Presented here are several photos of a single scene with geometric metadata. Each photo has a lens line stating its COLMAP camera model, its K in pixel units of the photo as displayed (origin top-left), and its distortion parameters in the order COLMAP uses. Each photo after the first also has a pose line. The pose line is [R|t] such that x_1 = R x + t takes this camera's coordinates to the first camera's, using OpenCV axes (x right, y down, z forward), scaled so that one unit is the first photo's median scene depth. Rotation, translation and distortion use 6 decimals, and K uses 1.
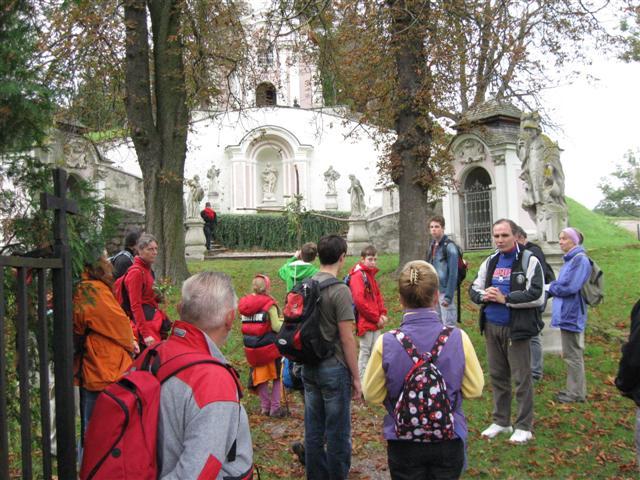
lens RADIAL K [[669.7, 0, 319.8], [0, 669.7, 239.3], [0, 0, 1]] dist [-0.112828, 0.000000]
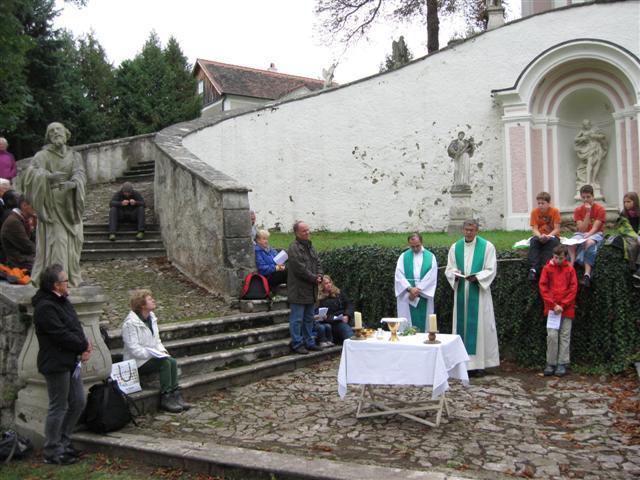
lens RADIAL K [[669.7, 0, 325.3], [0, 669.7, 231.9], [0, 0, 1]] dist [-0.112828, 0.000000]
pose [[0.831038, -0.006416, -0.556179, 0.031855], [0.001686, 0.999958, -0.009016, -0.030318], [0.556214, 0.006555, 0.831013, 0.508903]]
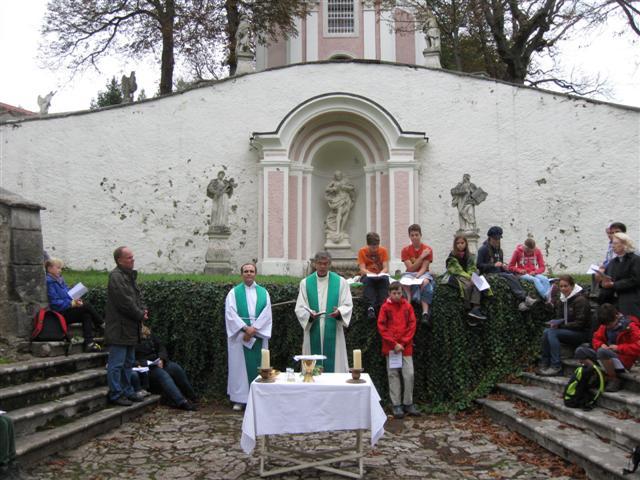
lens RADIAL K [[669.7, 0, 318.5], [0, 669.7, 241.2], [0, 0, 1]] dist [-0.112828, 0.000000]
pose [[0.991635, 0.011667, -0.128544, -0.025472], [-0.021656, 0.996828, -0.076588, -0.023879], [0.127243, 0.078731, 0.988742, 0.513356]]
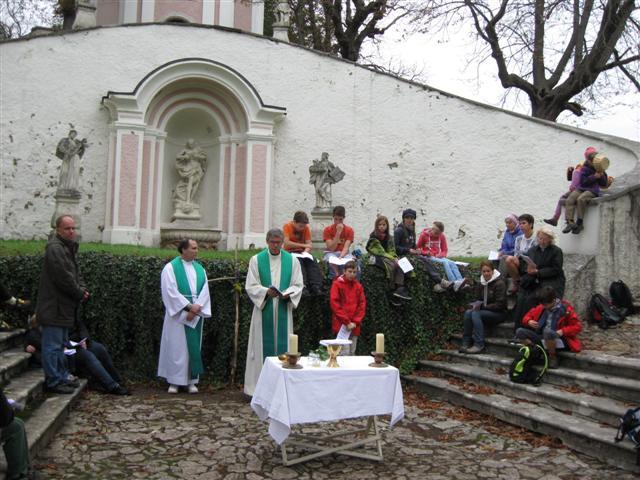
lens RADIAL K [[669.7, 0, 320.0], [0, 669.7, 235.6], [0, 0, 1]] dist [-0.112828, 0.000000]
pose [[0.978901, 0.057150, 0.196181, -0.076606], [-0.048046, 0.997549, -0.050860, -0.025049], [-0.198607, 0.040361, 0.979248, 0.518057]]
